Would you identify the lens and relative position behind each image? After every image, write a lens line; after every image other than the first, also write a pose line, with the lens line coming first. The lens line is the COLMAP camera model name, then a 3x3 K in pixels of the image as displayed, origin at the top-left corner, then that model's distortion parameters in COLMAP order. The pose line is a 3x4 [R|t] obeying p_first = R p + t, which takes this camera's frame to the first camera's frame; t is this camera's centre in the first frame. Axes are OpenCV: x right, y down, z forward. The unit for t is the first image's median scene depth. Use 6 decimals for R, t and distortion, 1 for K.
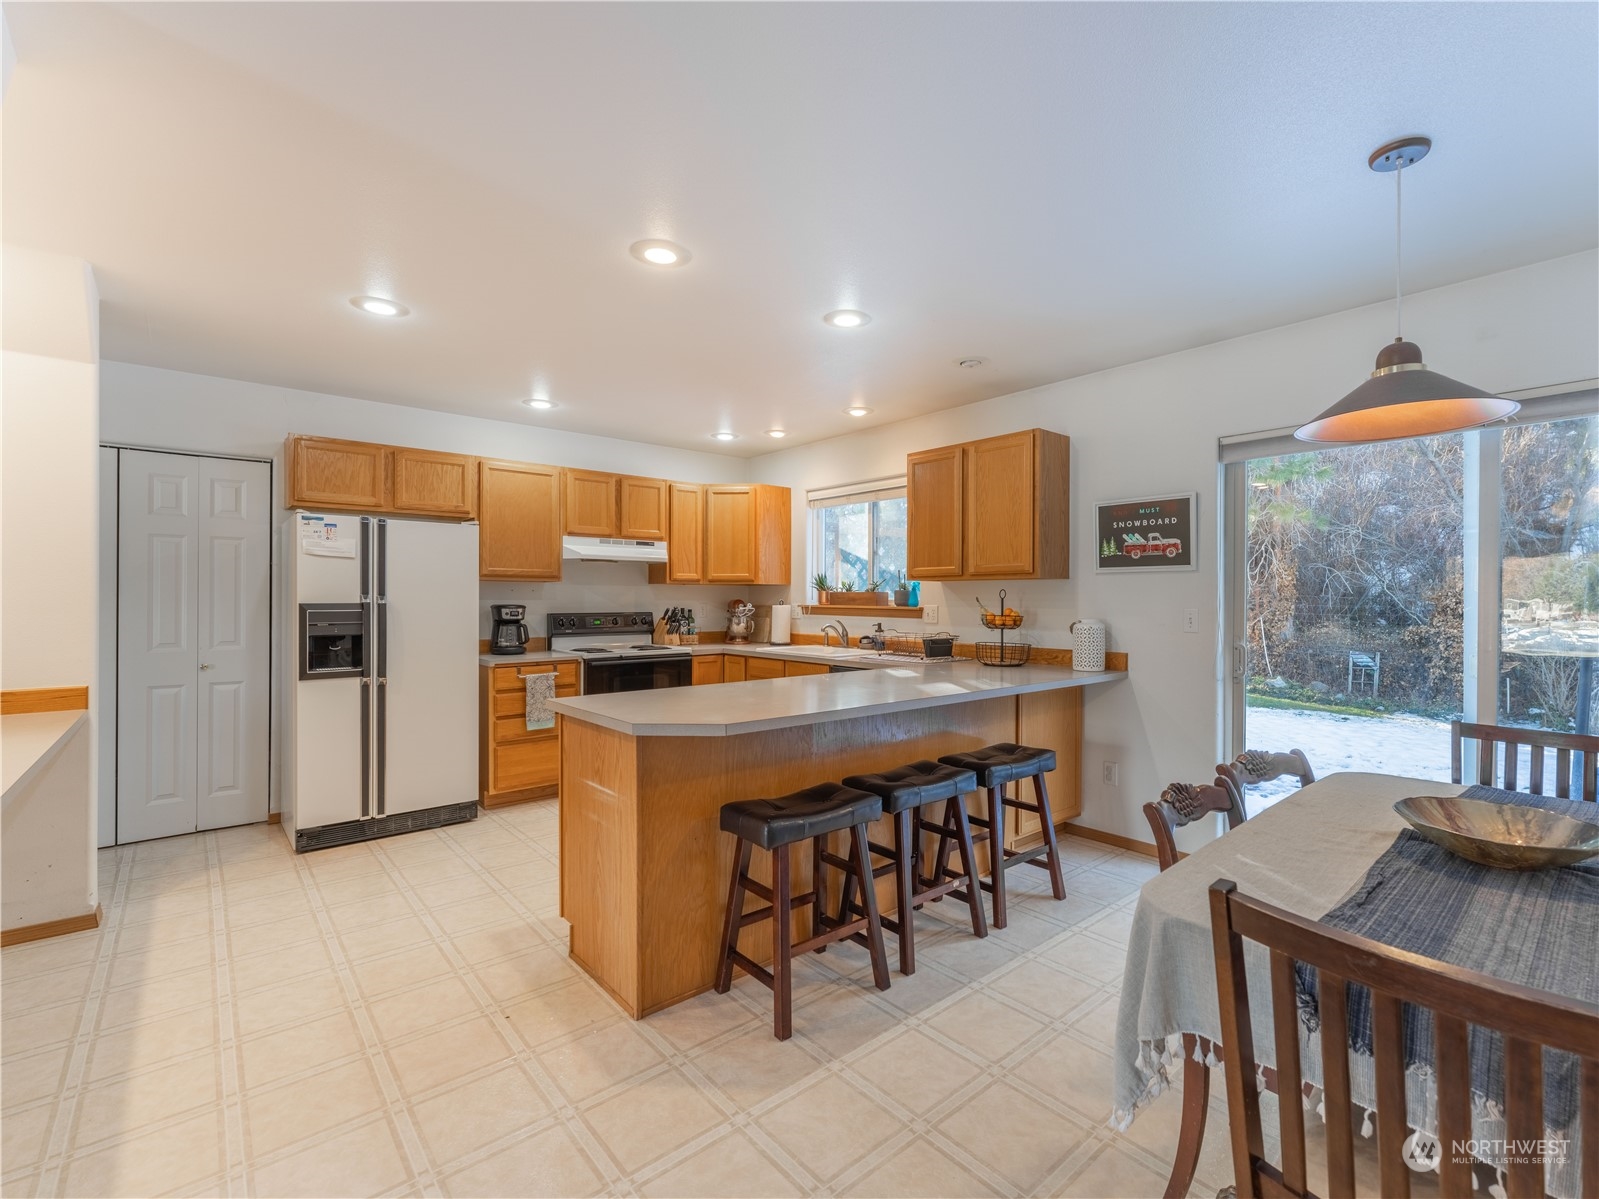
lens RADIAL K [[736.2, 0, 778.8], [0, 736.2, 595.3], [0, 0, 1]] dist [0.000451, 0.001130]
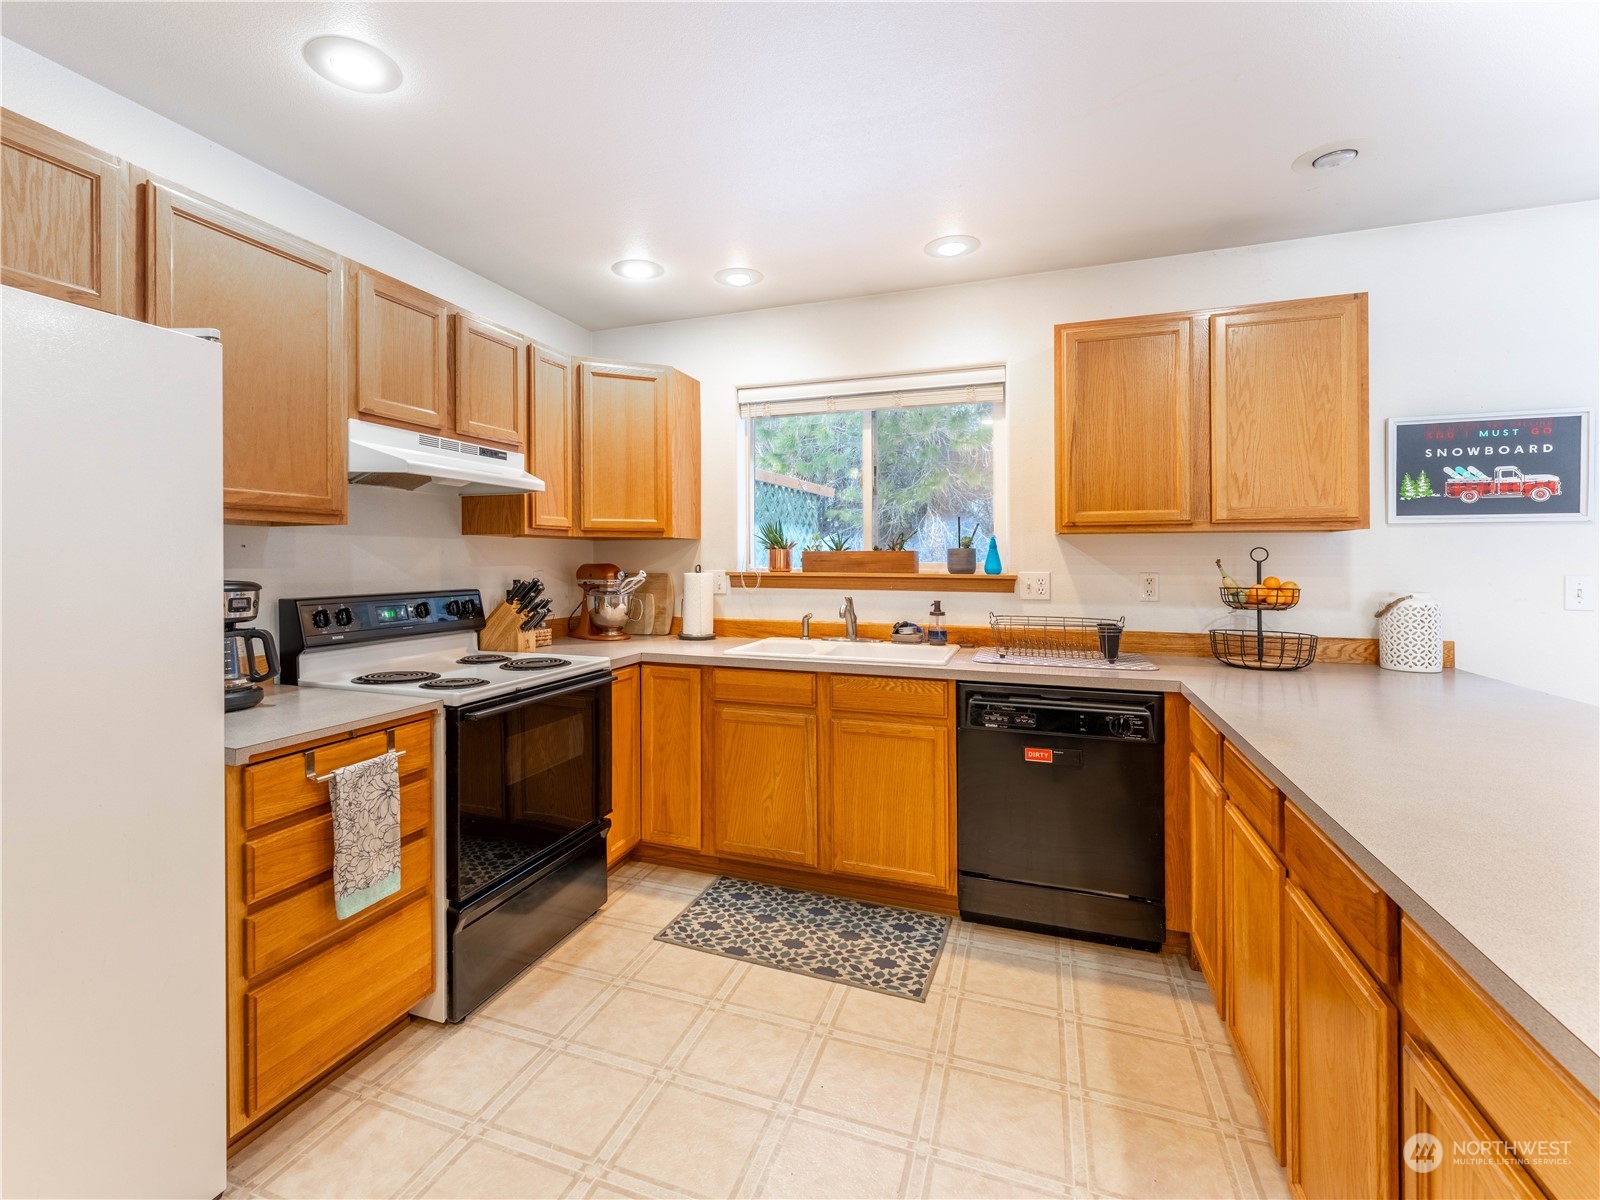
lens RADIAL K [[753.7, 0, 715.7], [0, 753.7, 555.9], [0, 0, 1]] dist [0.000436, 0.000348]
pose [[0.866693, -0.000640, 0.498842, -0.356000], [0.000642, 1.000000, 0.000167, -0.000717], [-0.498842, 0.000176, 0.866693, 0.556585]]
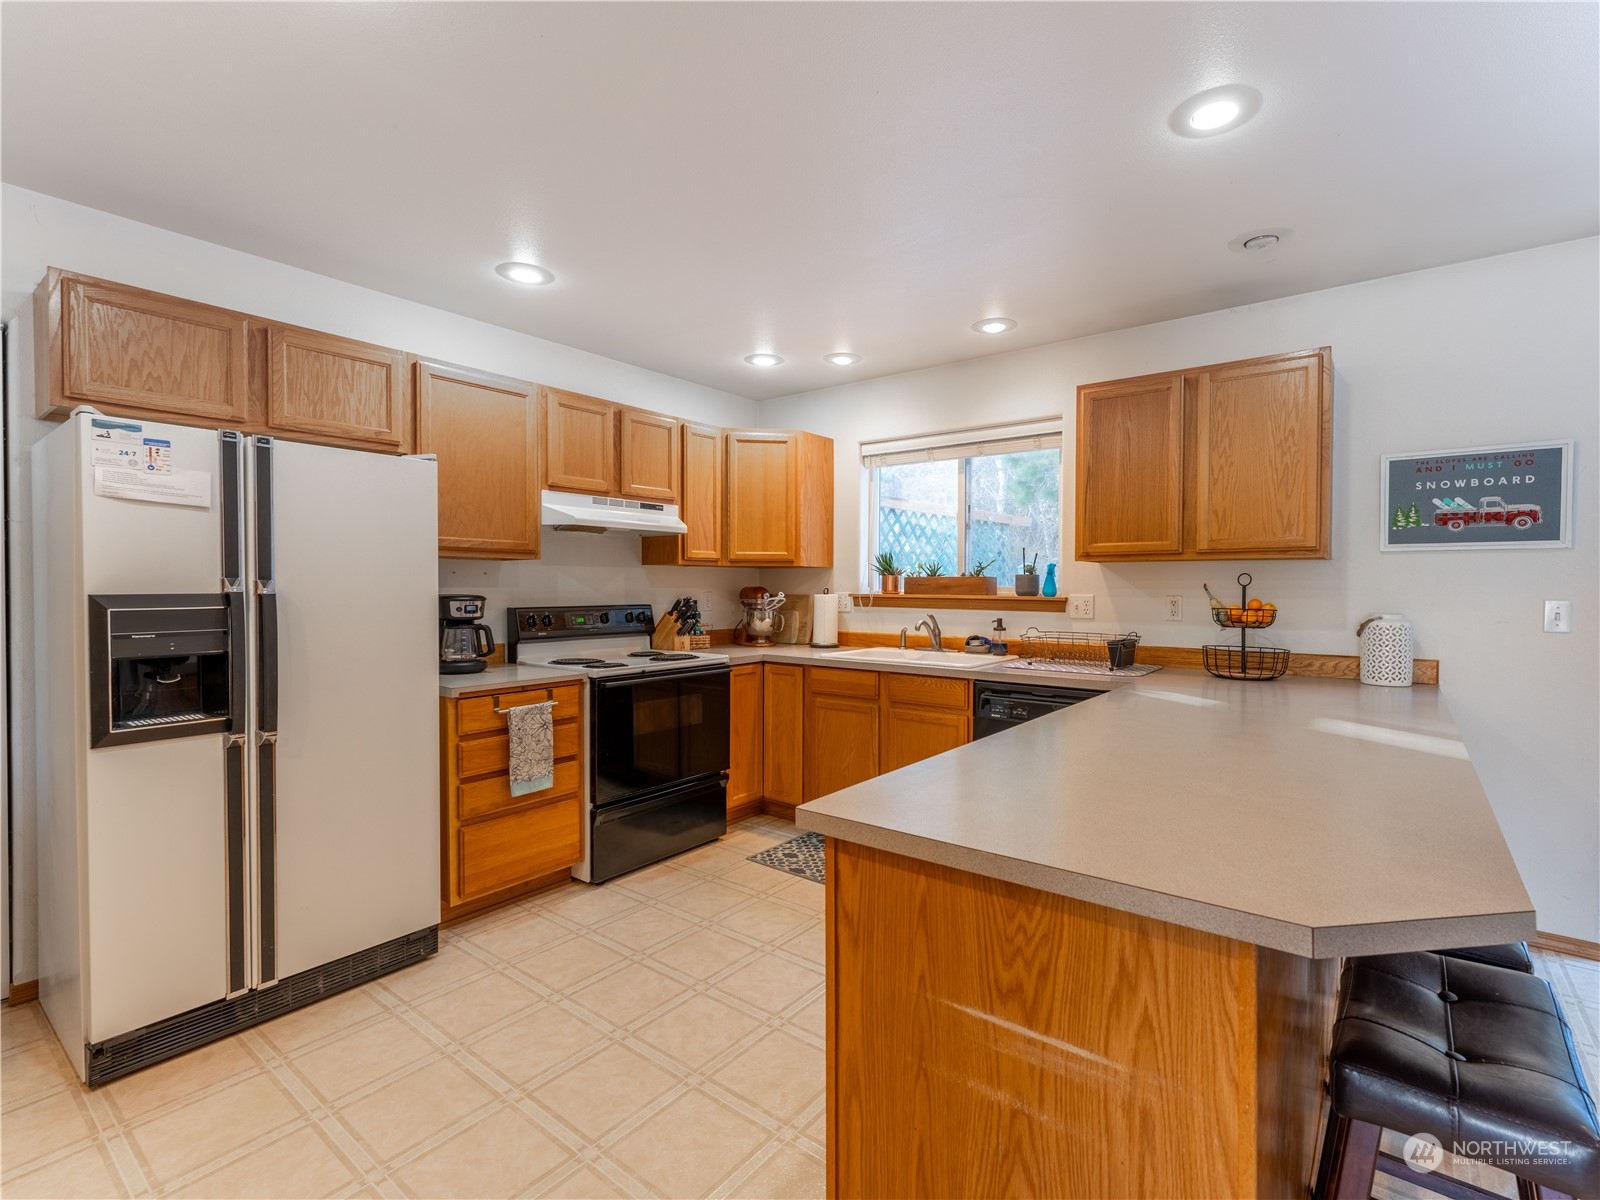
lens RADIAL K [[747.9, 0, 800.3], [0, 747.9, 595.6], [0, 0, 1]] dist [0.000000, 0.000074]
pose [[0.972047, -0.002544, 0.234773, -0.245447], [-0.001667, 0.999841, 0.017736, 0.001436], [-0.234781, -0.017631, 0.971888, 0.320558]]
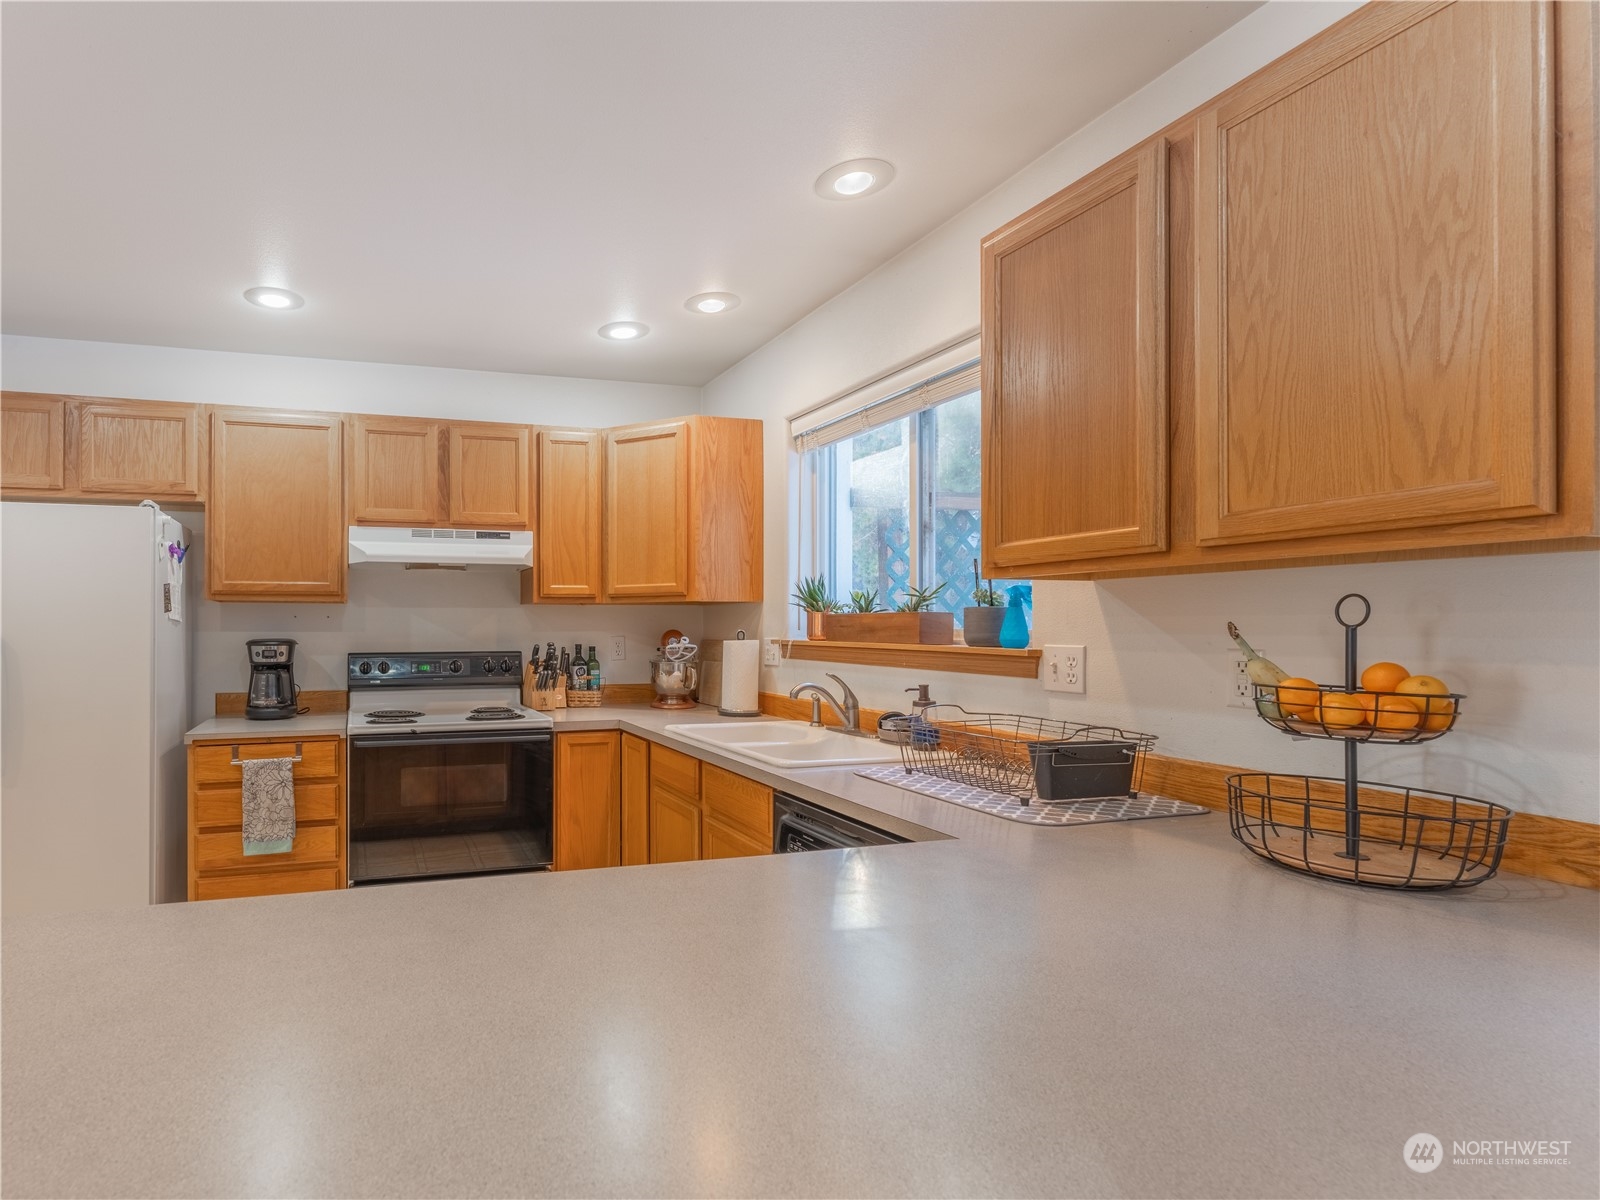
lens RADIAL K [[800.5, 0, 522.8], [0, 800.5, 622.5], [0, 0, 1]] dist [-0.001247, 0.000501]
pose [[0.910385, -0.006365, -0.413713, 0.120710], [0.005747, 0.999980, -0.002738, 0.001477], [0.413722, 0.000115, 0.910403, 0.497785]]
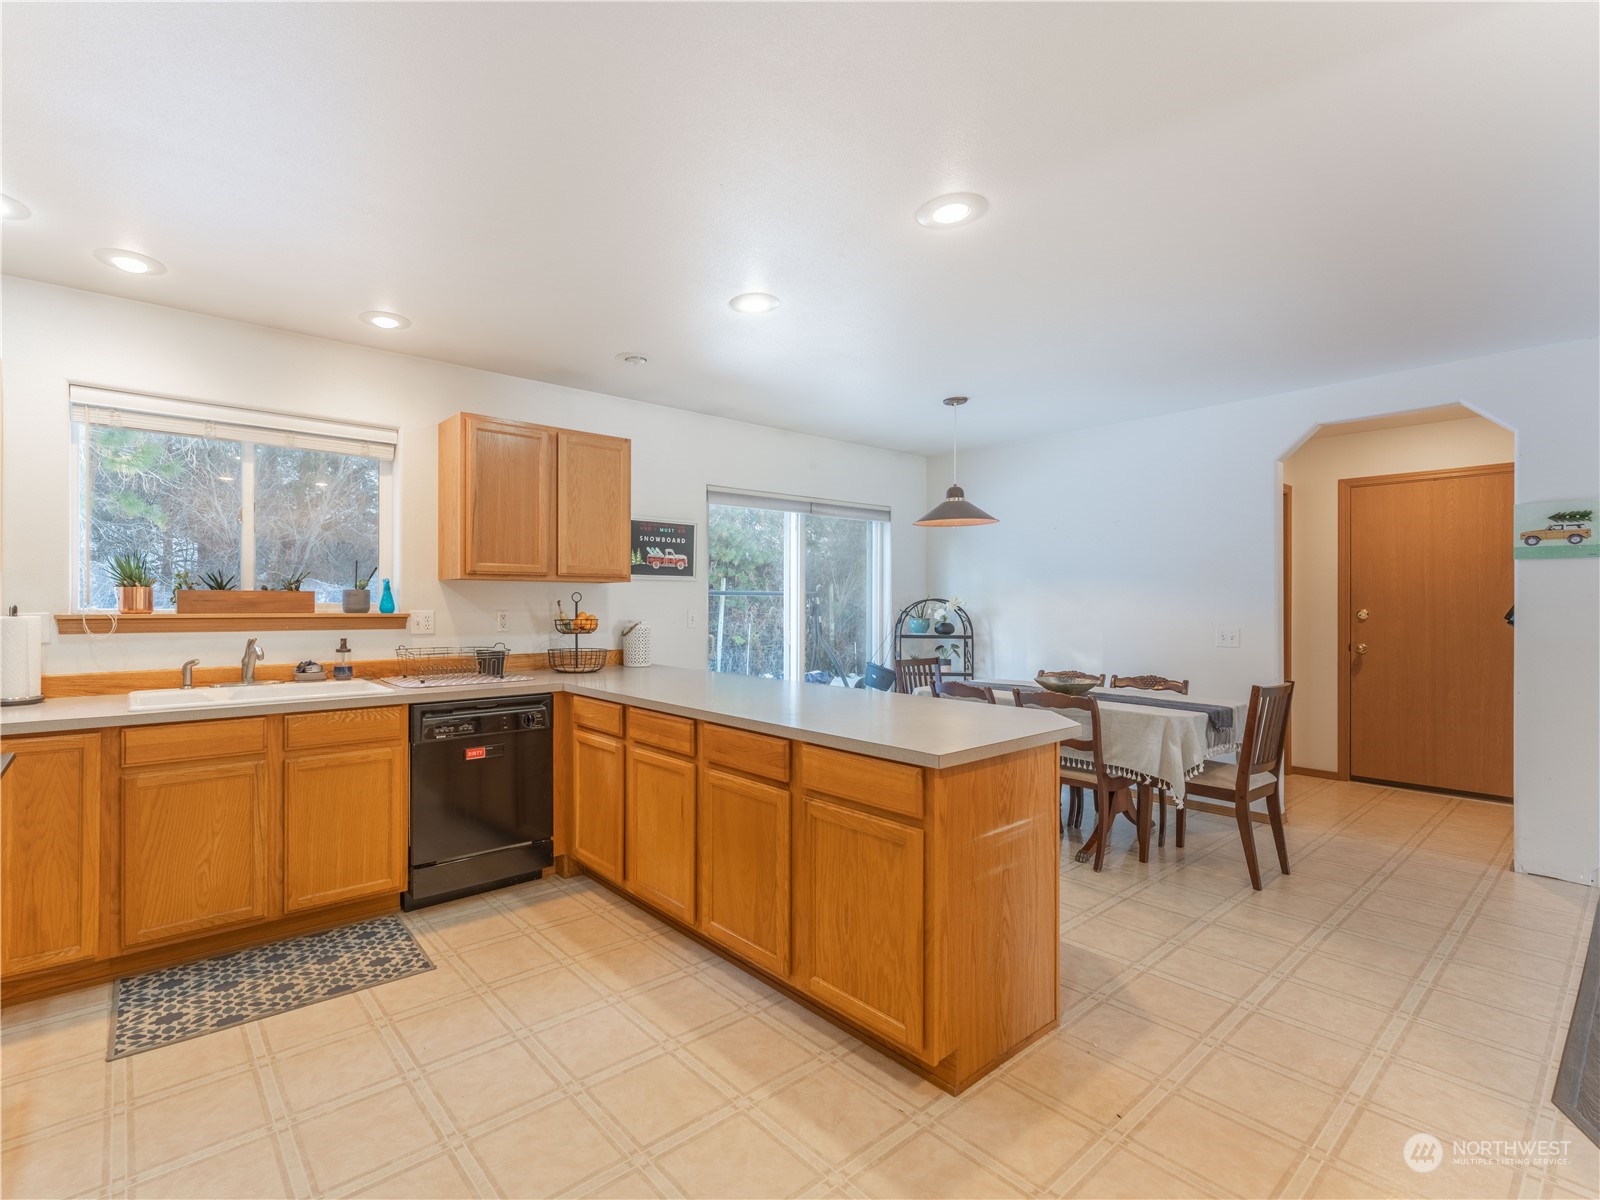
lens RADIAL K [[782.9, 0, 698.9], [0, 782.9, 598.5], [0, 0, 1]] dist [0.015844, 0.000728]
pose [[-0.008051, 0.000129, 0.999968, -0.595576], [-0.007377, 0.999973, -0.000189, -0.000874], [-0.999940, -0.007379, -0.008049, 0.705802]]
